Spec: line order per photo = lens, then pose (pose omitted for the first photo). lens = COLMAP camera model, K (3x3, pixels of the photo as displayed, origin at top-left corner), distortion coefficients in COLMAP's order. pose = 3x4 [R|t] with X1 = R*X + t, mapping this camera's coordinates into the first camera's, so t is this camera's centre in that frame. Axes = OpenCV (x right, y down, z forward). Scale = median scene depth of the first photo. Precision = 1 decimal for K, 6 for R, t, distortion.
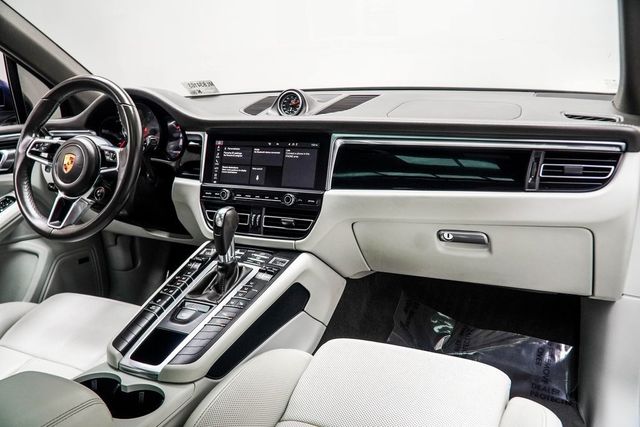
lens RADIAL K [[496.4, 0, 317.3], [0, 496.4, 210.6], [0, 0, 1]] dist [-0.017930, -0.014094]
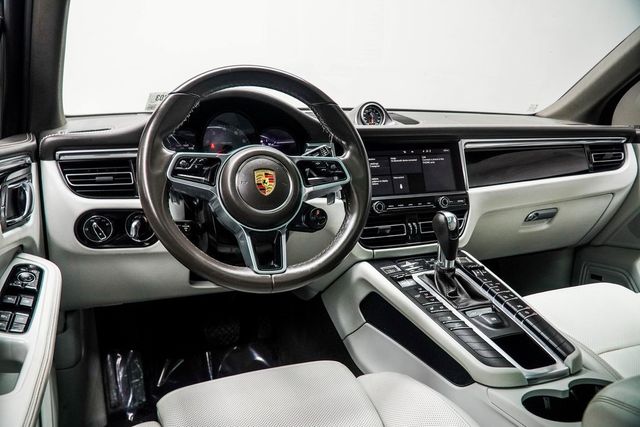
lens RADIAL K [[496.4, 0, 304.1], [0, 496.4, 205.1], [0, 0, 1]] dist [-0.017930, -0.014094]
pose [[0.706670, -0.093244, 0.701373, -0.957522], [0.168816, 0.984869, -0.039157, -0.024051], [-0.687109, 0.146074, 0.711719, 0.444050]]
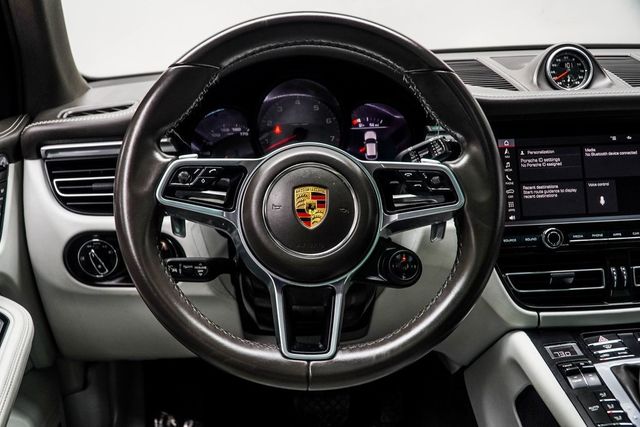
lens RADIAL K [[784.0, 0, 299.8], [0, 784.0, 207.6], [0, 0, 1]] dist [-0.063108, 0.000000]
pose [[0.900052, -0.097574, 0.424719, -0.795707], [0.125789, 0.991297, -0.038832, -0.067872], [-0.417233, 0.088375, 0.904492, 0.367276]]
